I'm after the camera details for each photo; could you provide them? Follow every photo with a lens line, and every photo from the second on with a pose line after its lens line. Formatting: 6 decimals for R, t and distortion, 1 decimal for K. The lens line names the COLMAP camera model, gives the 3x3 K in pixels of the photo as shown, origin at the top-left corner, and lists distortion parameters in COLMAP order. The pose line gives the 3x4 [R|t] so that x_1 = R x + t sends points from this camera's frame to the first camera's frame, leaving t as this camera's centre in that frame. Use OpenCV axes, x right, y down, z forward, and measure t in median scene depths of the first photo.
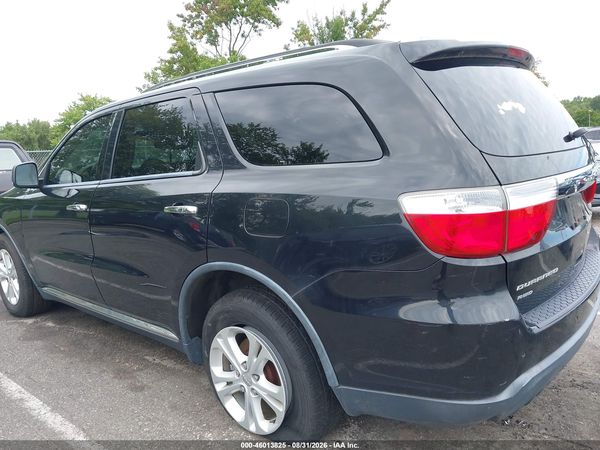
lens RADIAL K [[486.7, 0, 286.9], [0, 486.7, 224.4], [0, 0, 1]] dist [-0.078065, 0.142933]
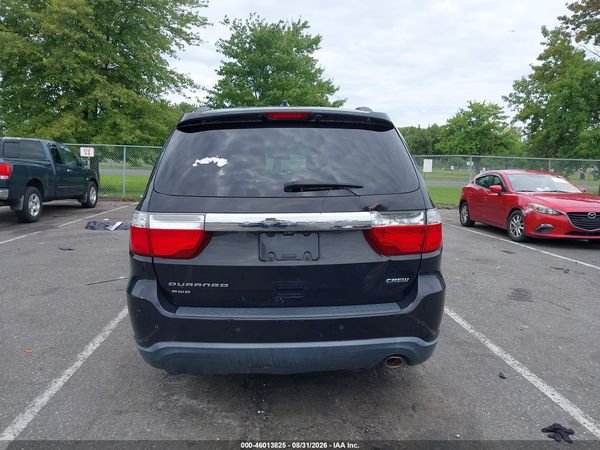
lens RADIAL K [[477.7, 0, 281.7], [0, 477.7, 225.0], [0, 0, 1]] dist [-0.008930, -0.003642]
pose [[0.687810, 0.168140, -0.706149, 0.758197], [-0.171405, 0.982914, 0.067087, -0.089375], [0.705364, 0.074894, 0.704878, 0.086718]]
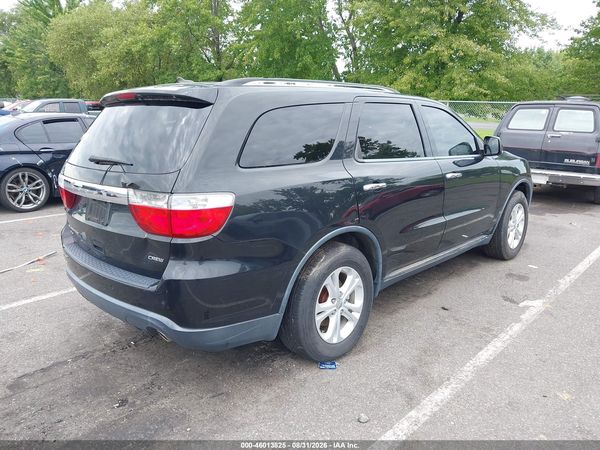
lens RADIAL K [[472.3, 0, 300.0], [0, 472.3, 225.0], [0, 0, 1]] dist [-0.003193, 0.003426]
pose [[-0.040131, 0.301636, -0.952578, 1.029611], [-0.162387, 0.938703, 0.304084, -0.279168], [0.985911, 0.166890, 0.011311, 0.855688]]
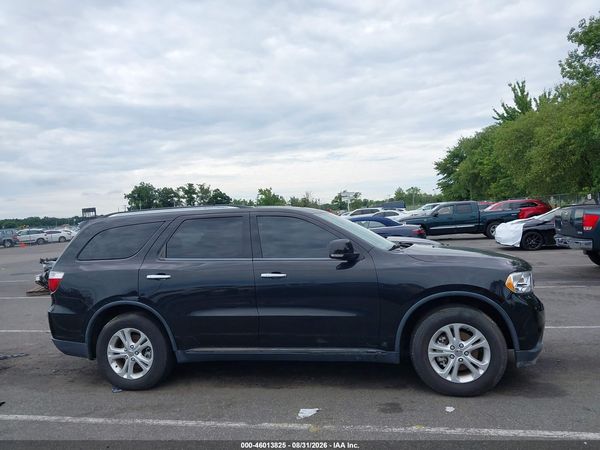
lens RADIAL K [[484.0, 0, 300.0], [0, 484.0, 225.0], [0, 0, 1]] dist [-0.010976, 0.004281]
pose [[-0.859818, 0.125771, -0.494869, 0.487359], [0.039507, 0.982670, 0.181105, -0.453751], [0.509070, 0.136167, -0.849886, 2.219766]]
